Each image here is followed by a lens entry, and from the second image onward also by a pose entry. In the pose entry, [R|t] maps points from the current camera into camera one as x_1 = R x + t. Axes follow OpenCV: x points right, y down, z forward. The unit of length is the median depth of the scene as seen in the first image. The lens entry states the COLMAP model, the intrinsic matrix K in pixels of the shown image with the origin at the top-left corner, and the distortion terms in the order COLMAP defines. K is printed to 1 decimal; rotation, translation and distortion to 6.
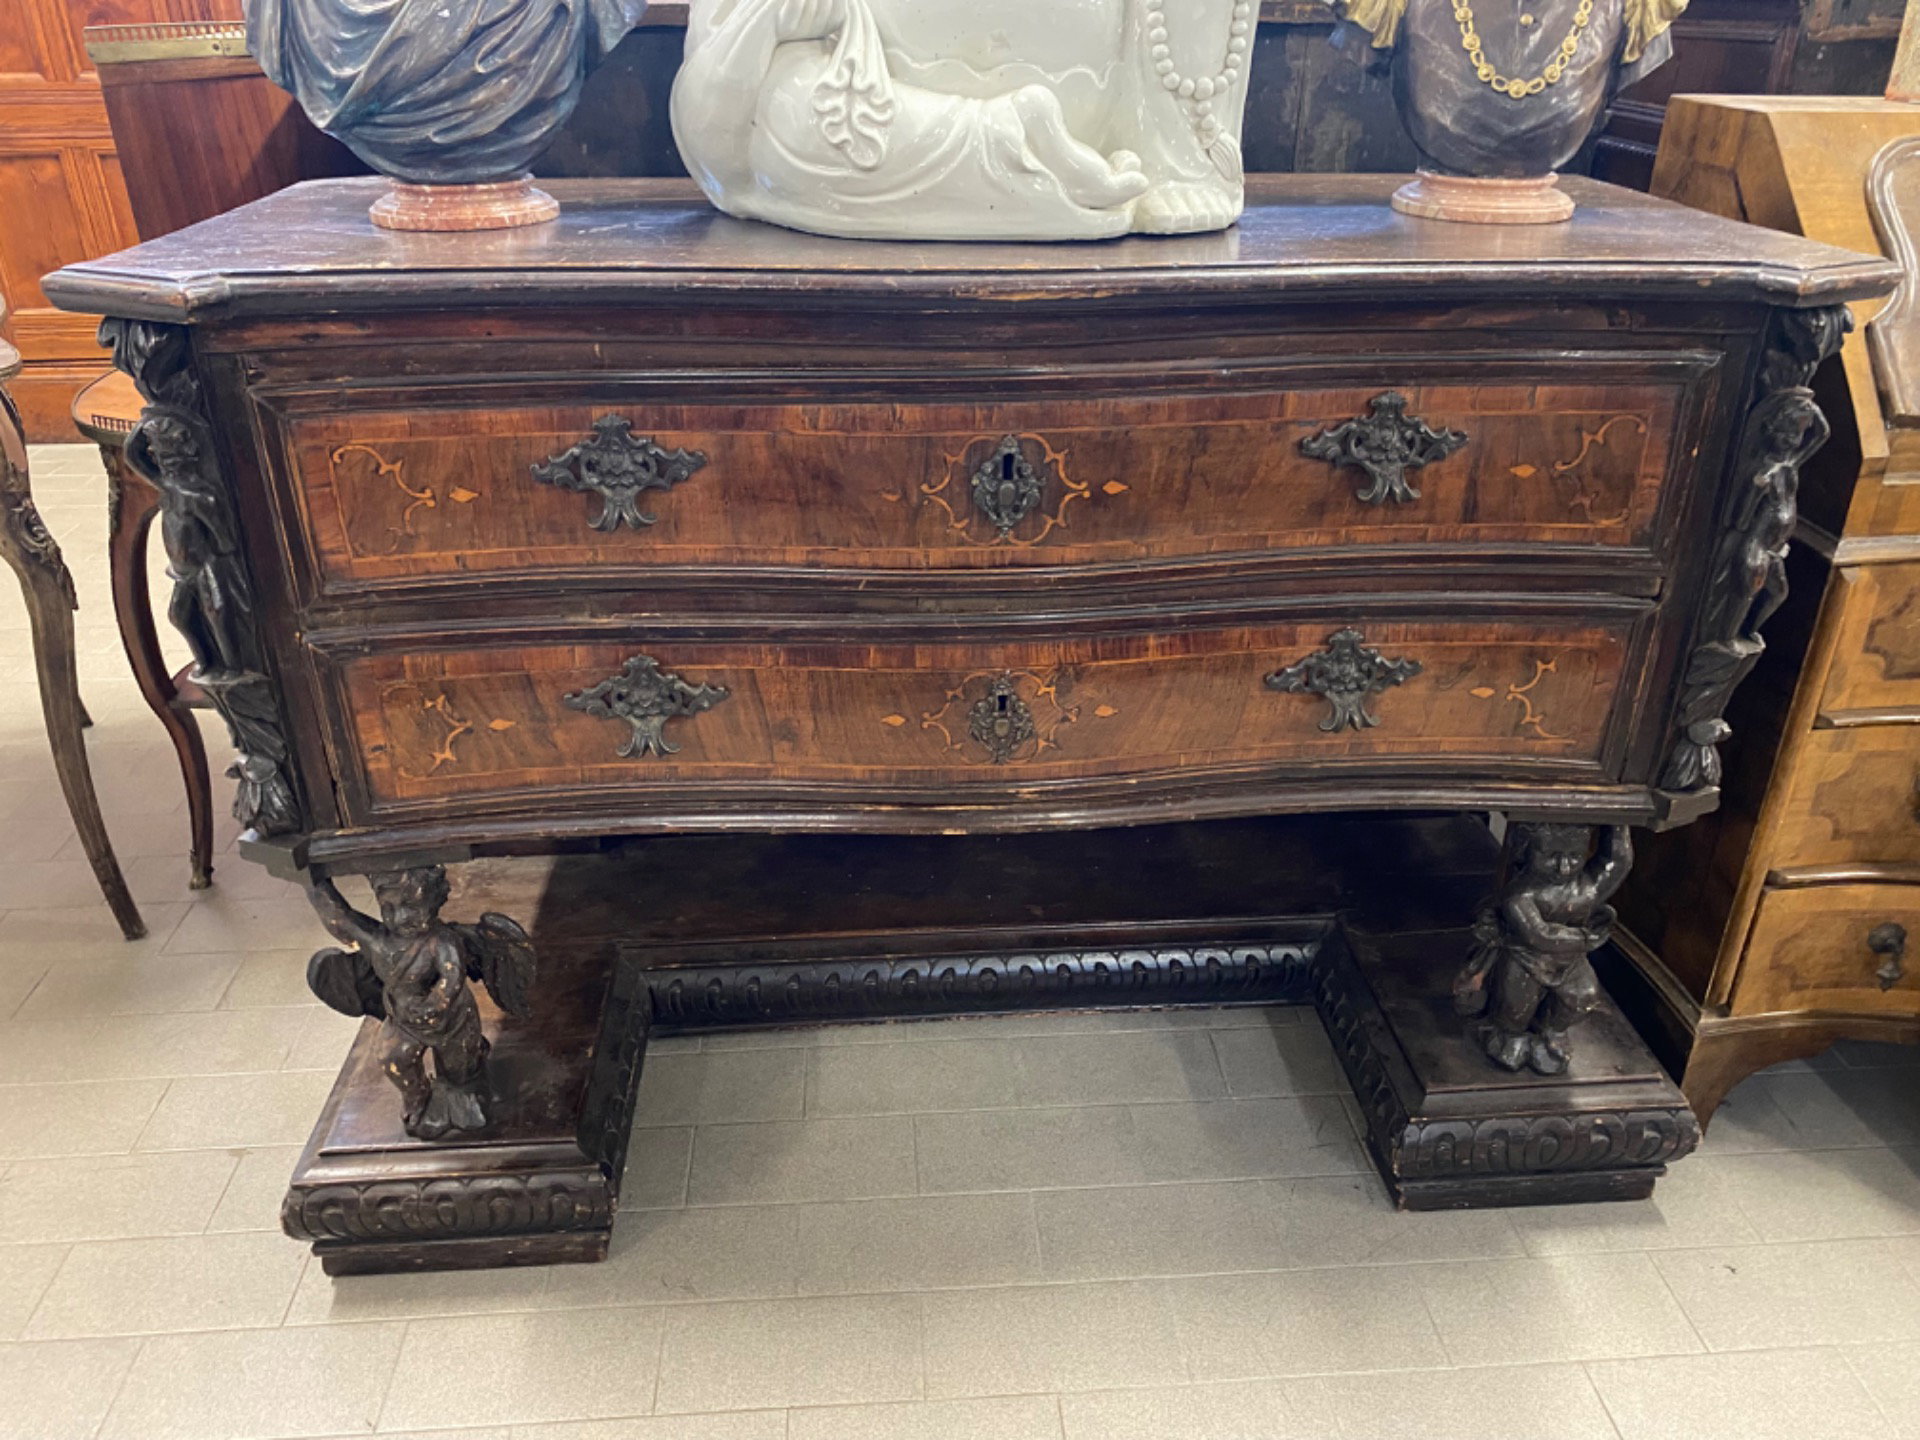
lens RADIAL K [[1448.9, 0, 962.8], [0, 1448.9, 709.7], [0, 0, 1]] dist [0.029236, -0.029868]
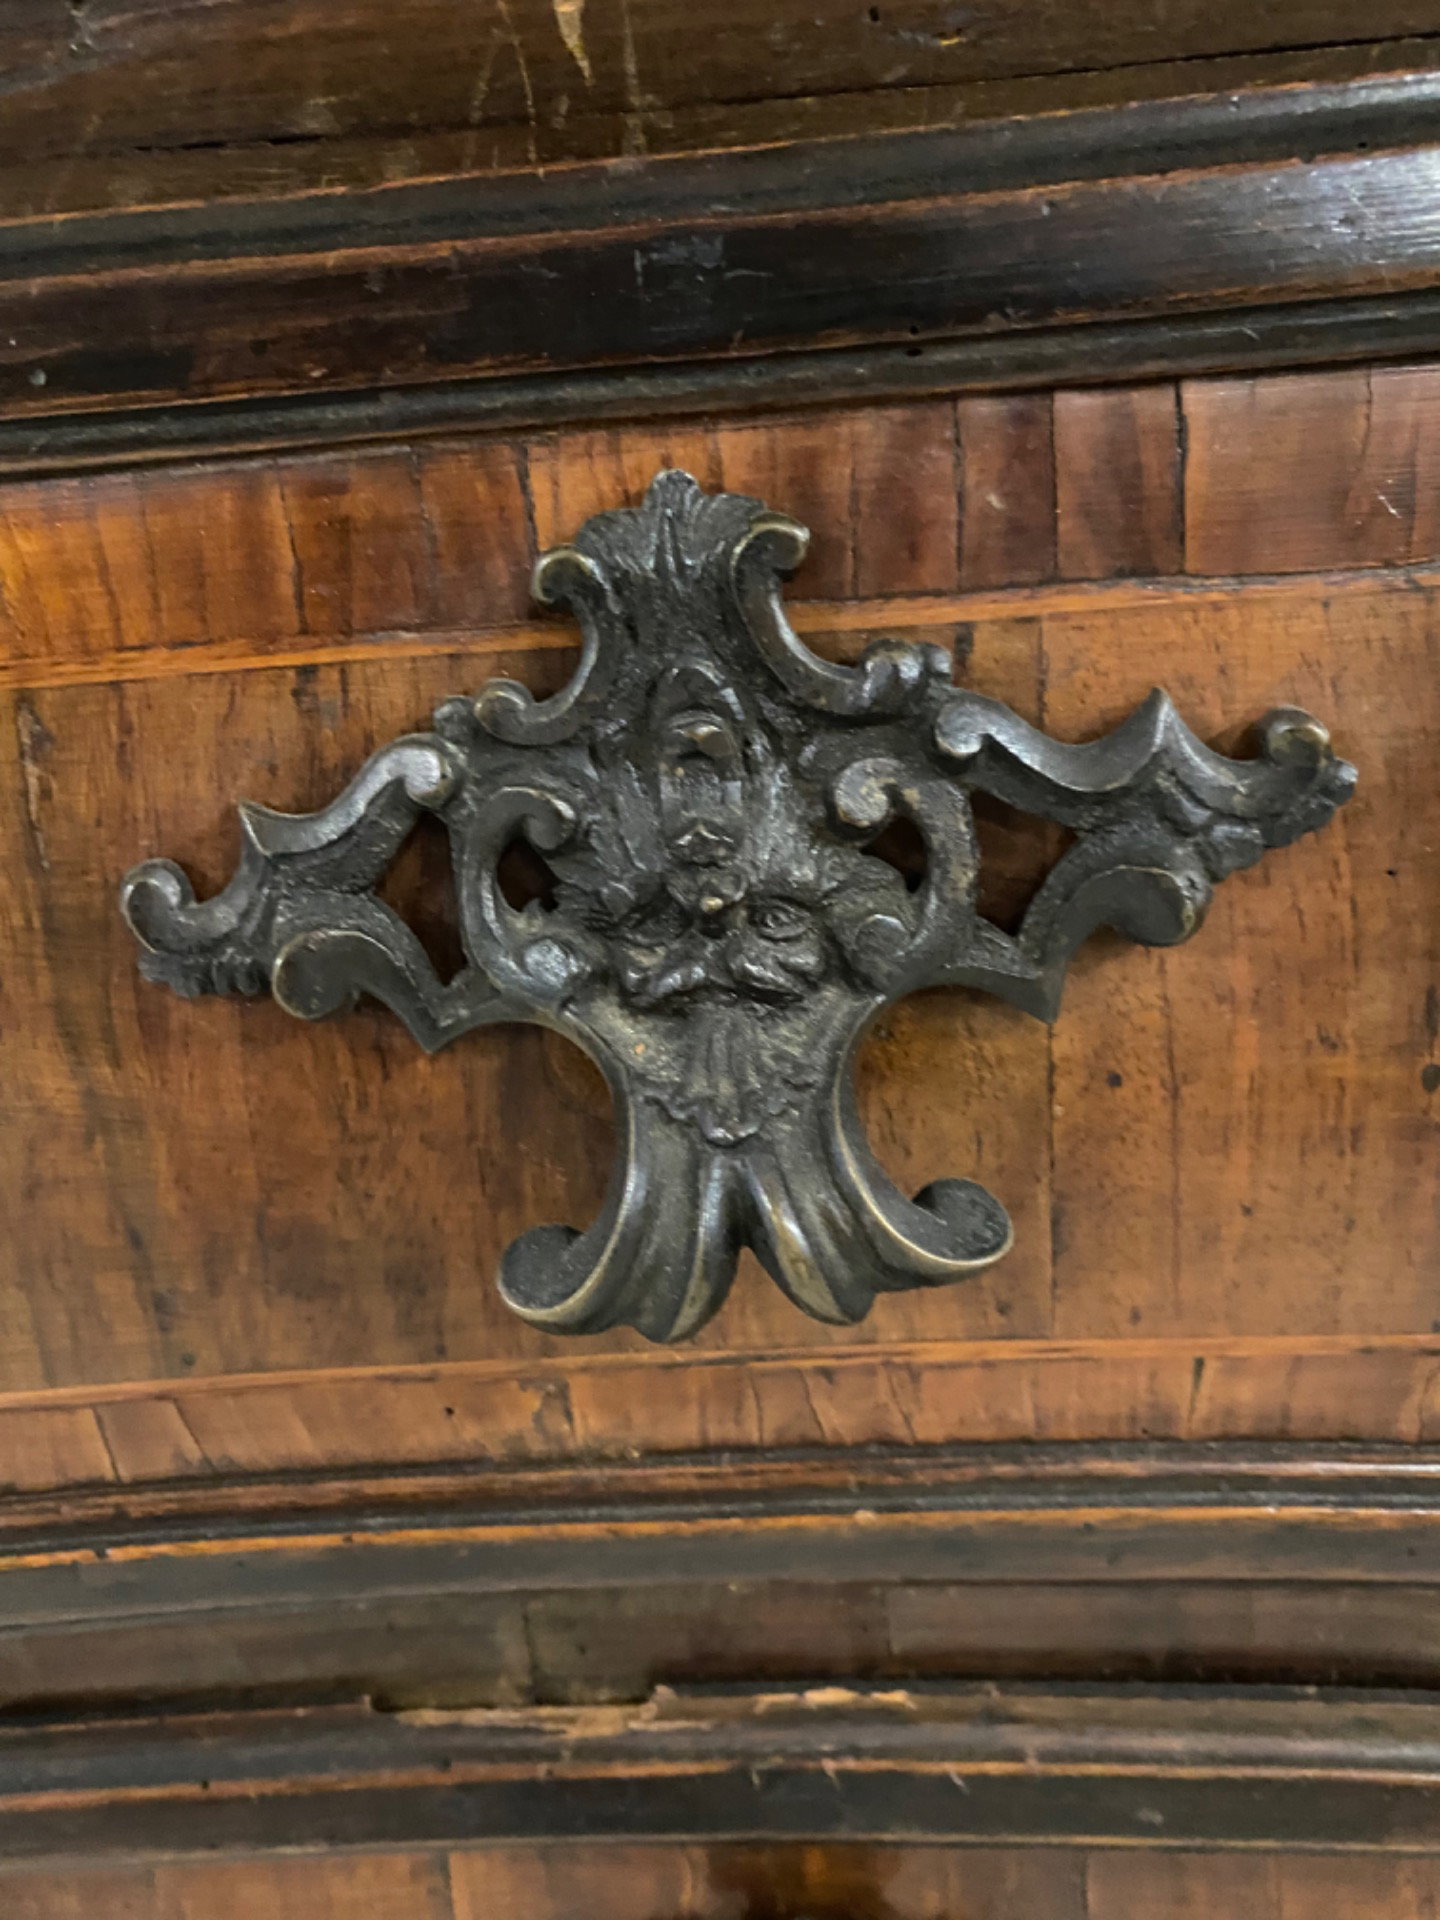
lens RADIAL K [[1448.9, 0, 713.5], [0, 1448.9, 958.2], [0, 0, 1]] dist [0.029236, -0.029868]
pose [[0.991140, -0.040626, -0.126457, -0.215050], [0.022373, 0.989536, -0.142542, -0.134917], [0.130925, 0.138450, 0.981677, 0.843389]]
